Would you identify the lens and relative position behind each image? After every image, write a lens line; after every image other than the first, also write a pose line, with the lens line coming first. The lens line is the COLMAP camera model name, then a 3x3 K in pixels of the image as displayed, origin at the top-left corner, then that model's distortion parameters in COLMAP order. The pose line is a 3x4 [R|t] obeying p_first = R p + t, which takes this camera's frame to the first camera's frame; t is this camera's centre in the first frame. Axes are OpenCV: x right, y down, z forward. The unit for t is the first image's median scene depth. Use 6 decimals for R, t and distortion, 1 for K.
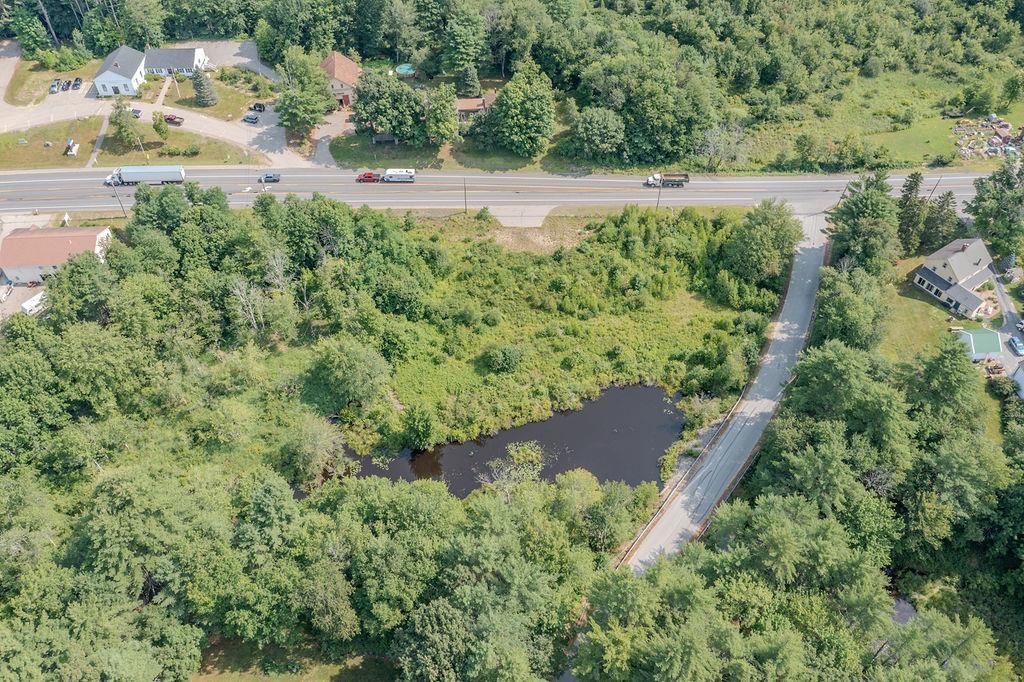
lens RADIAL K [[810.0, 0, 513.3], [0, 810.0, 335.9], [0, 0, 1]] dist [-0.017398, 0.008734]
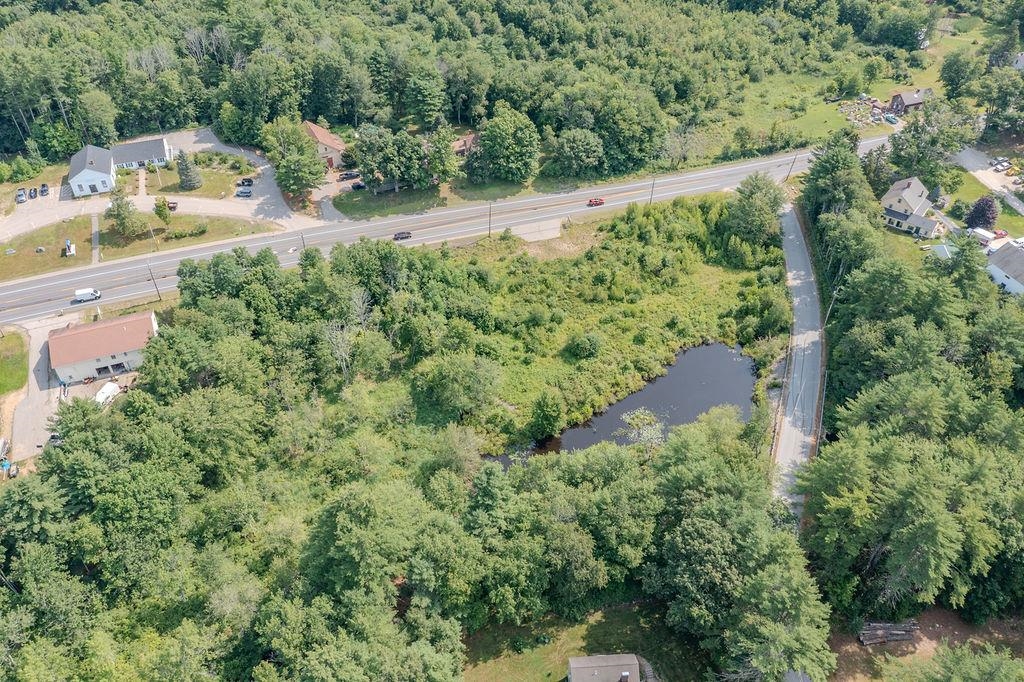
lens RADIAL K [[809.5, 0, 512.2], [0, 809.5, 335.3], [0, 0, 1]] dist [-0.012626, -0.002326]
pose [[0.953073, -0.200911, 0.226465, -0.296515], [0.223819, 0.971324, -0.080220, 0.066907], [-0.203854, 0.127143, 0.970710, -0.032484]]
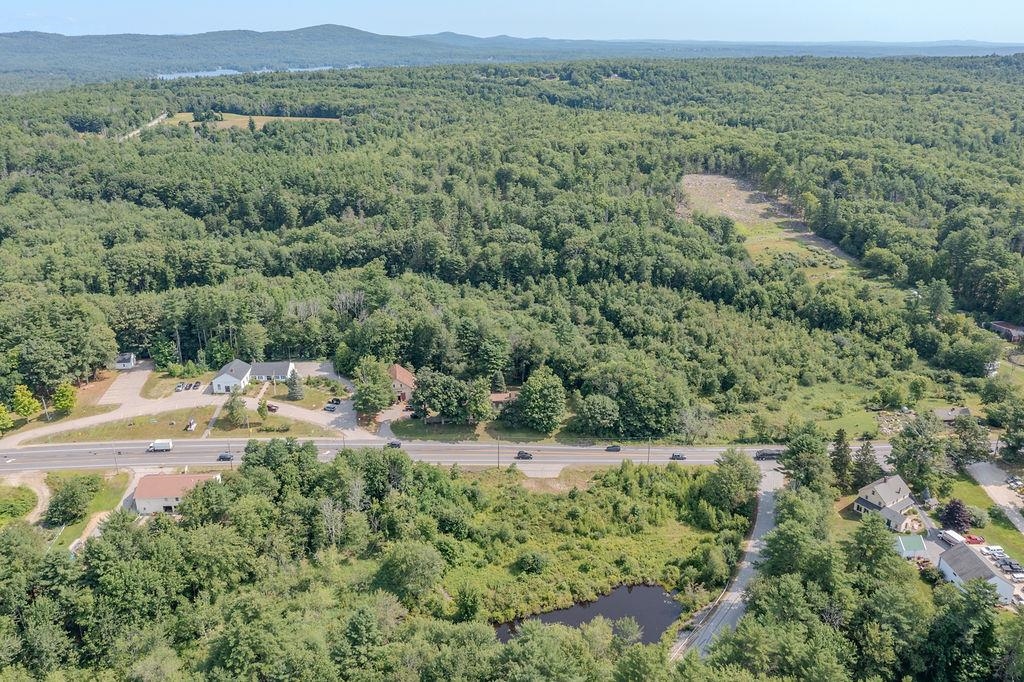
lens RADIAL K [[810.0, 0, 513.3], [0, 810.0, 335.9], [0, 0, 1]] dist [-0.017398, 0.008734]
pose [[0.999994, -0.000647, 0.003254, -0.038708], [0.002061, 0.889722, -0.456499, 0.241971], [-0.002600, 0.456503, 0.889718, -0.227223]]
